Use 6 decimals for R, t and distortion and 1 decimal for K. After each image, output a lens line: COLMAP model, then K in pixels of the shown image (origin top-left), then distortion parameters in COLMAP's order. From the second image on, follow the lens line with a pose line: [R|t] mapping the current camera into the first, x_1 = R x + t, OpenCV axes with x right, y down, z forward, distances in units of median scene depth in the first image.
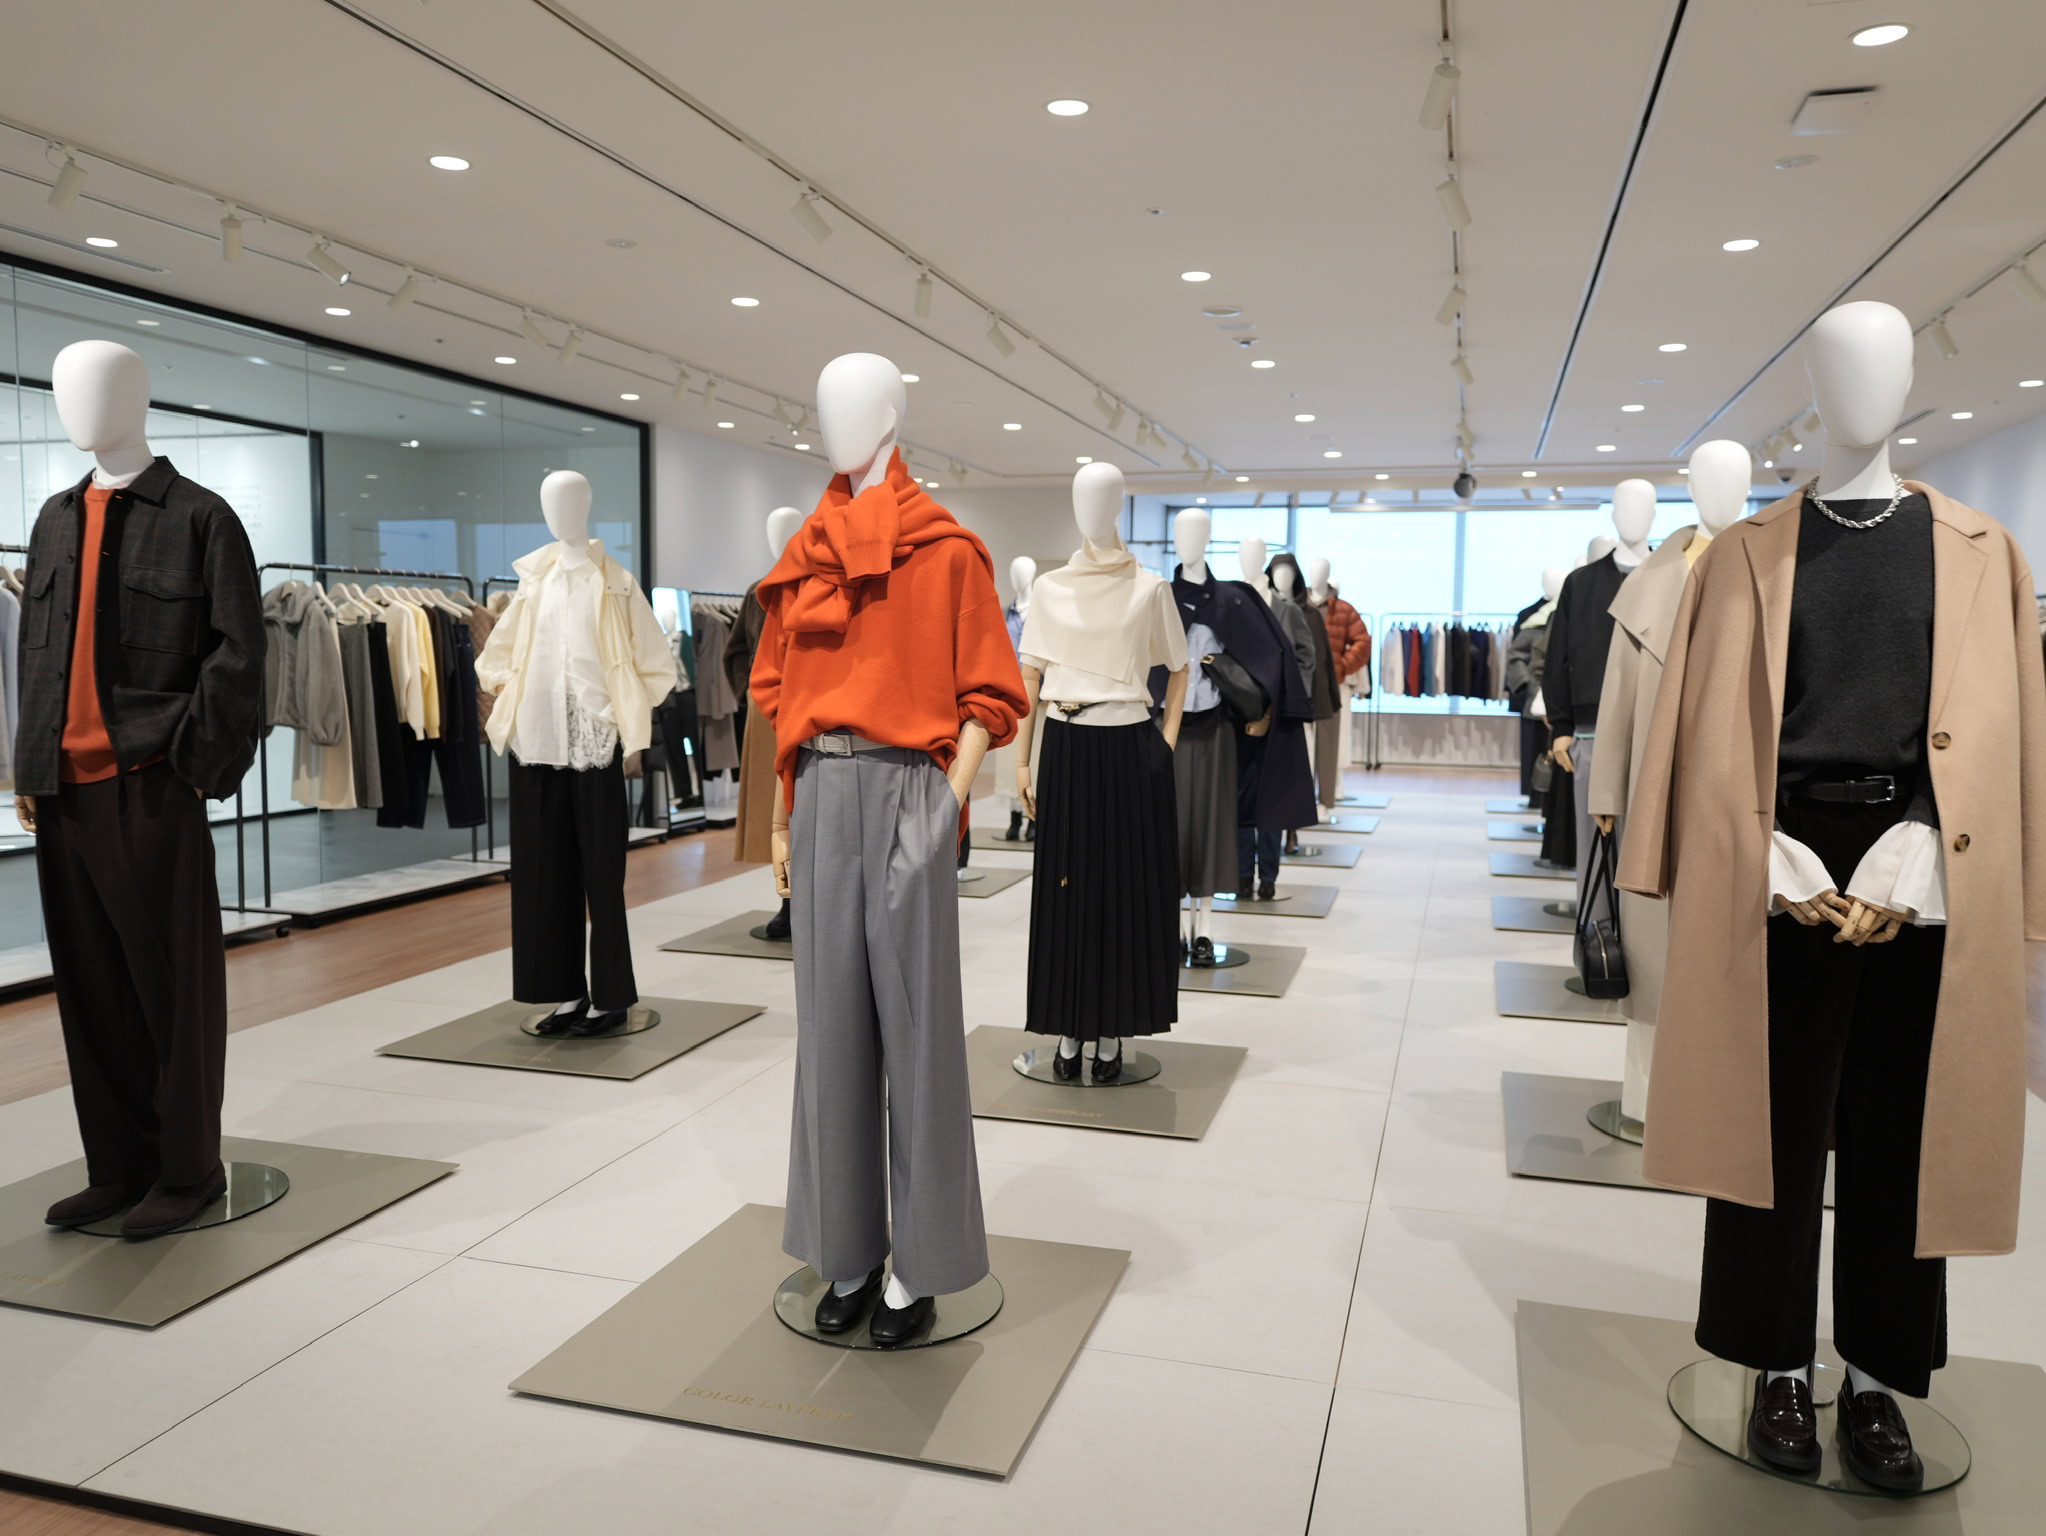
lens RADIAL K [[1493.6, 0, 1023.0], [0, 1493.6, 768.0], [0, 0, 1]] dist [0.015714, -0.002802]
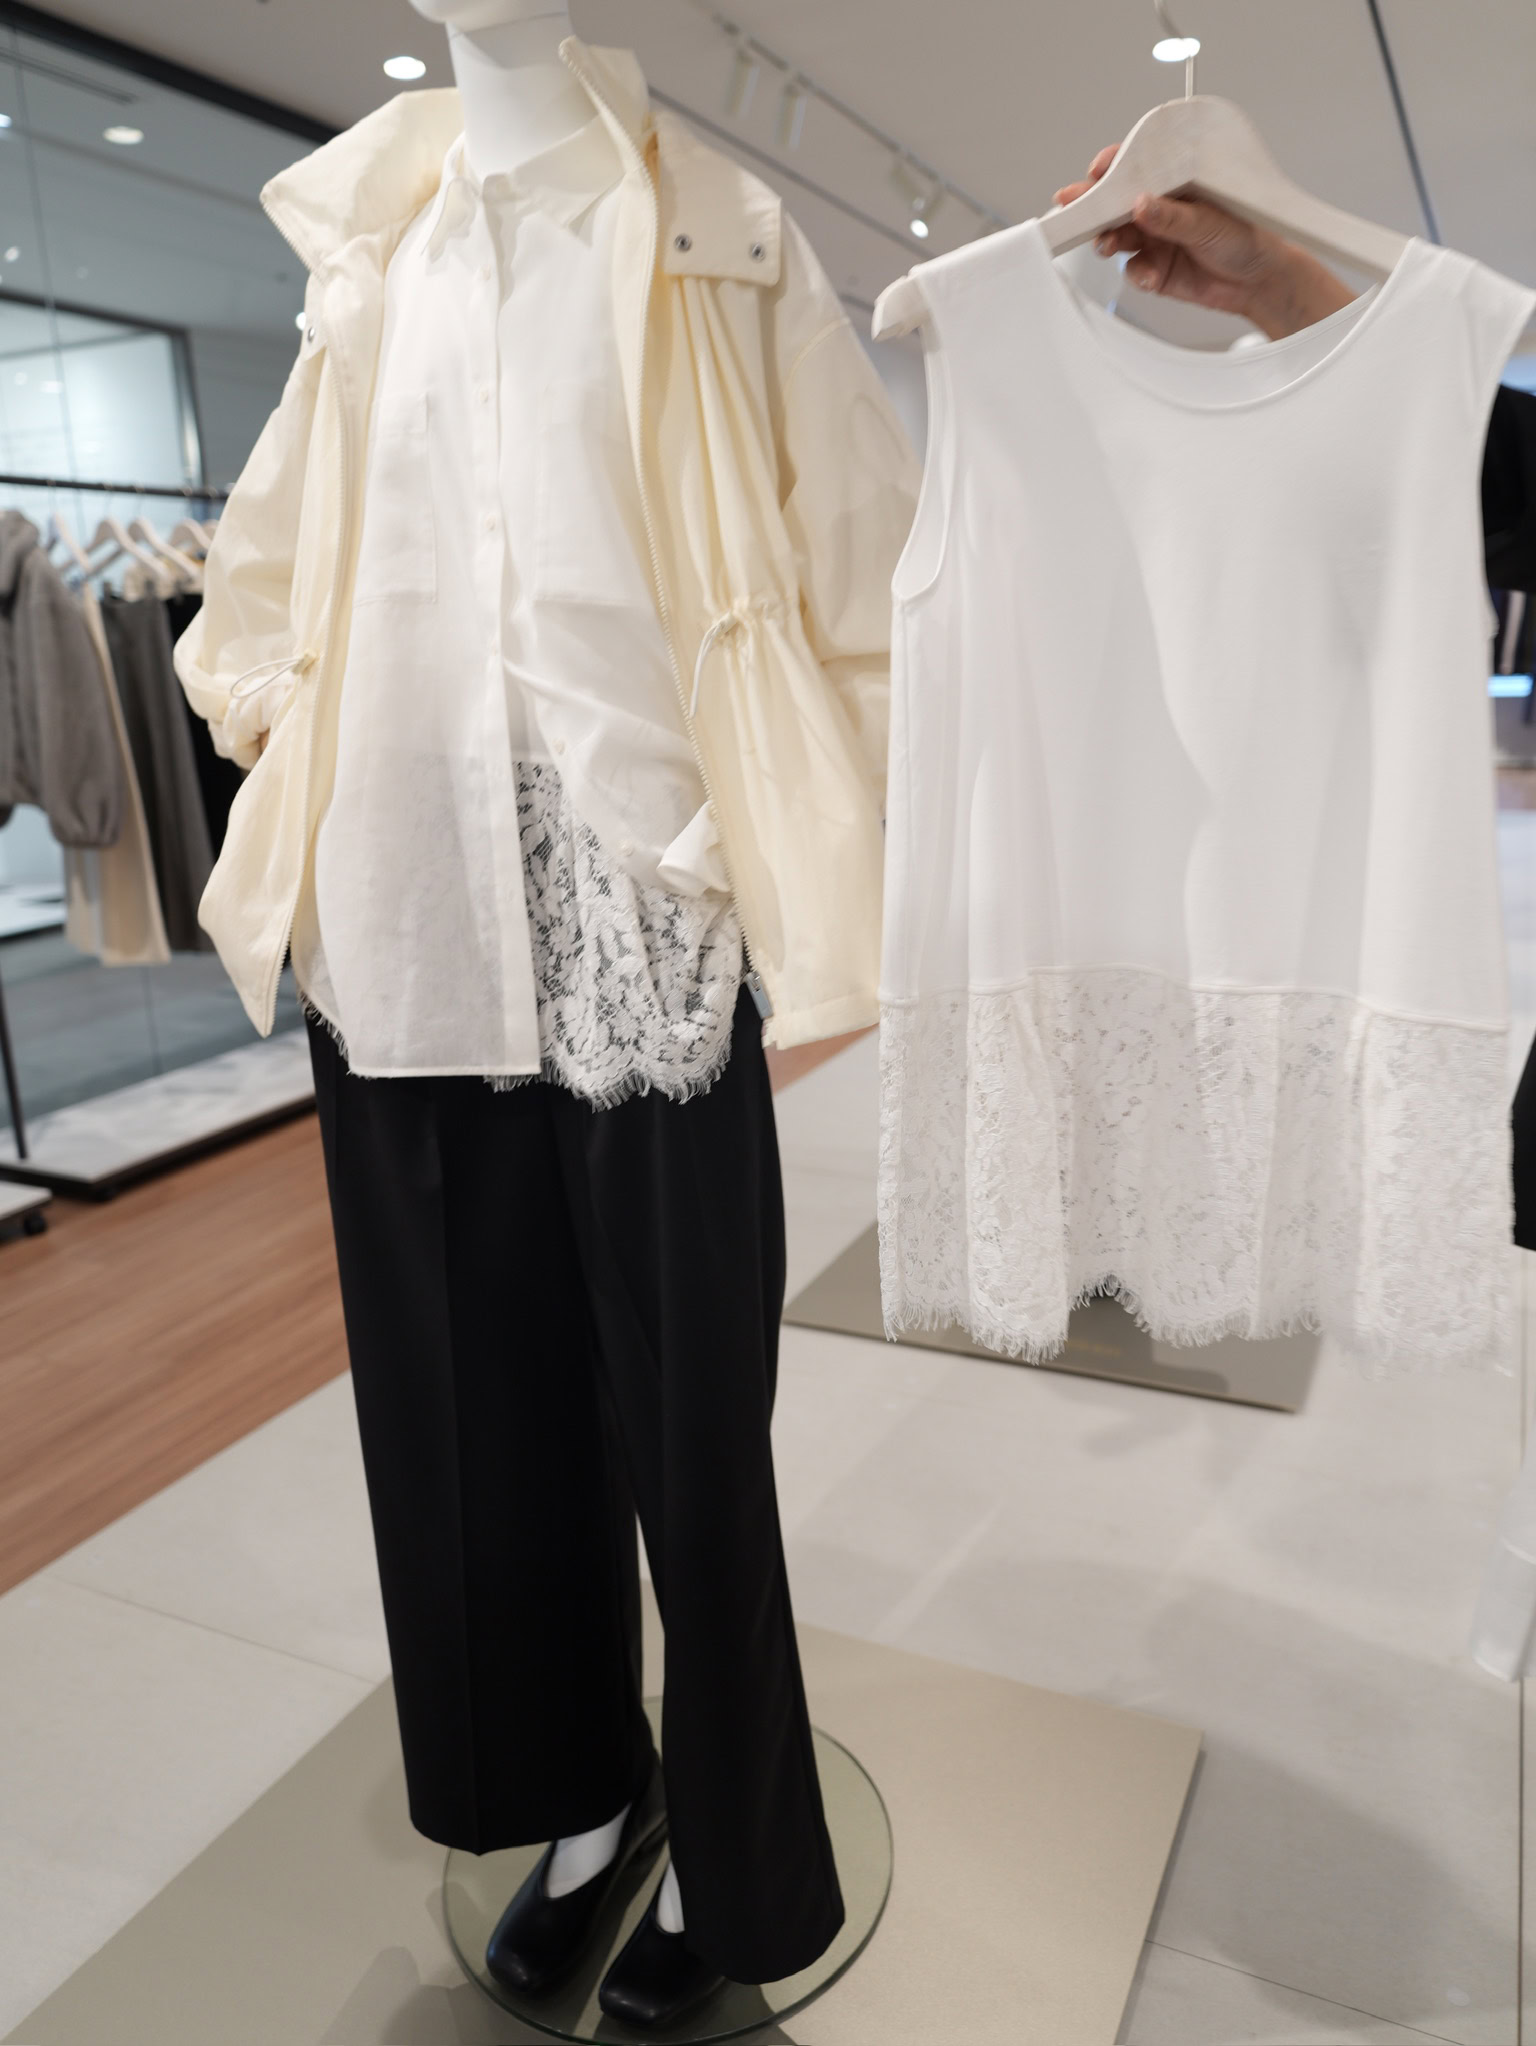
lens RADIAL K [[1493.6, 0, 768.0], [0, 1493.6, 1023.0], [0, 0, 1]] dist [0.015714, -0.002802]
pose [[0.986073, -0.002476, -0.166296, -0.230028], [0.030470, 0.985655, 0.166001, -0.047317], [0.163500, -0.168757, 0.972003, 0.779191]]
